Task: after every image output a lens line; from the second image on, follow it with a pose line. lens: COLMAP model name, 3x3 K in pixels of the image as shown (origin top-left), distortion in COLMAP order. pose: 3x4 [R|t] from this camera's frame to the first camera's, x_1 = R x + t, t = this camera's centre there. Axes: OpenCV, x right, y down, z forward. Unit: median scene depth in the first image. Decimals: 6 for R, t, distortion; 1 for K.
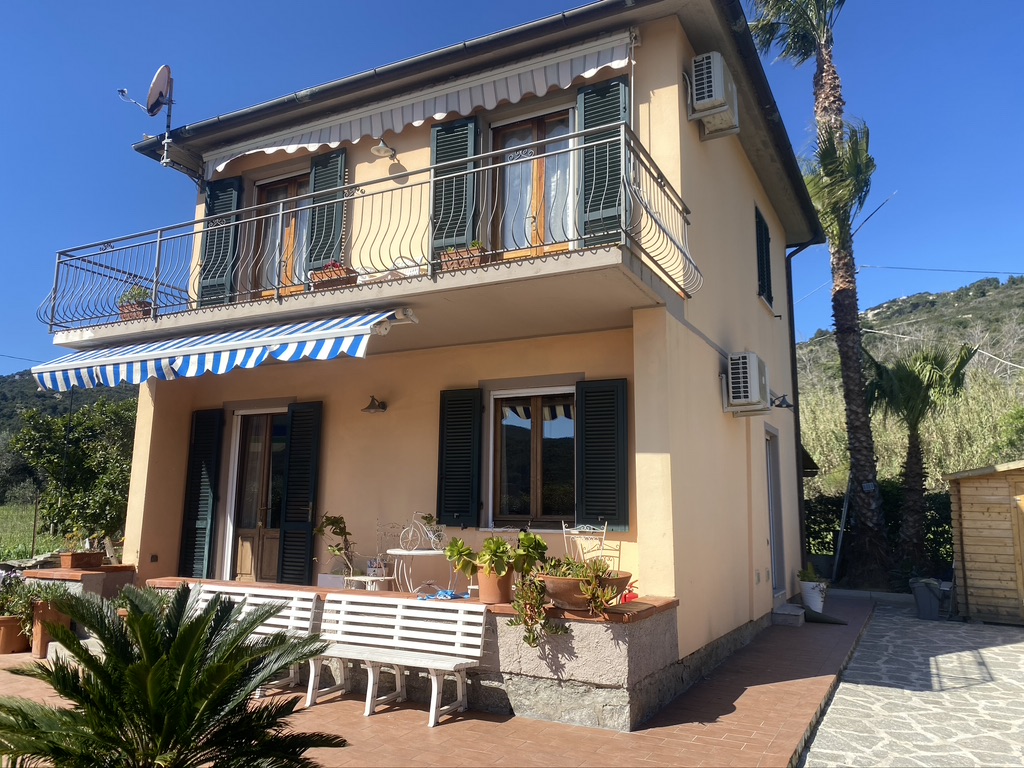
lens RADIAL K [[773.9, 0, 510.0], [0, 773.9, 377.1], [0, 0, 1]] dist [0.035122, -0.035881]
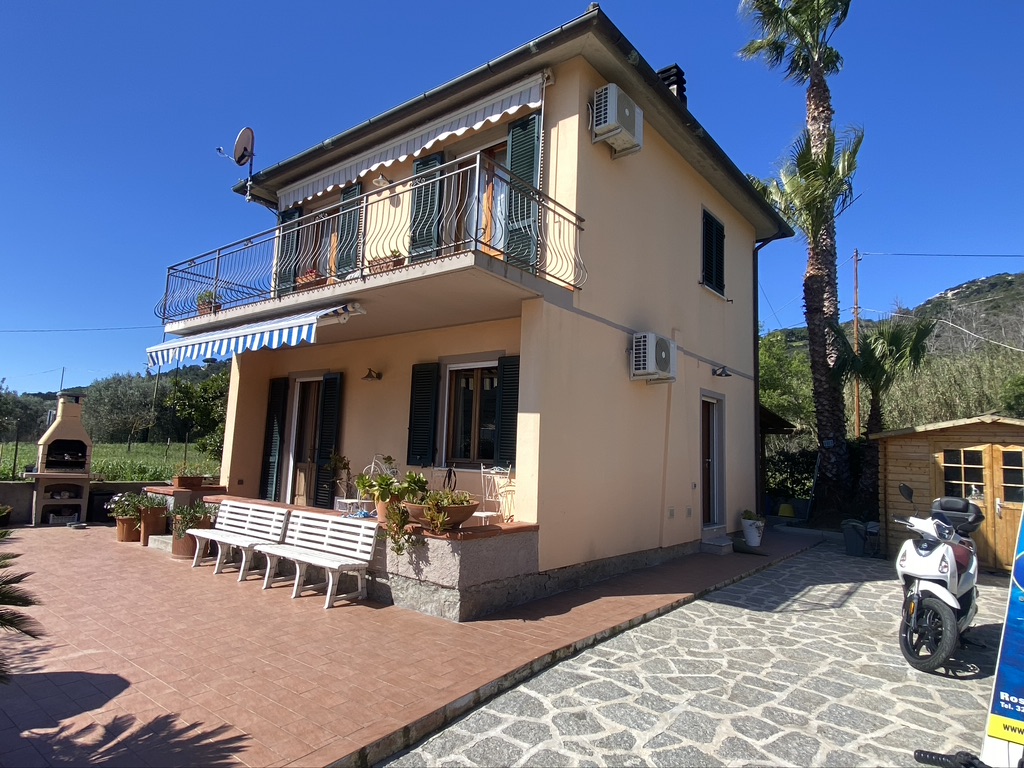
lens RADIAL K [[599.3, 0, 512.0], [0, 599.3, 384.0], [0, 0, 1]] dist [0.065534, -0.074469]
pose [[0.981939, 0.002875, -0.189178, 0.300663], [0.007195, 0.998594, 0.052520, -0.001489], [0.189063, -0.052932, 0.980537, 0.019892]]
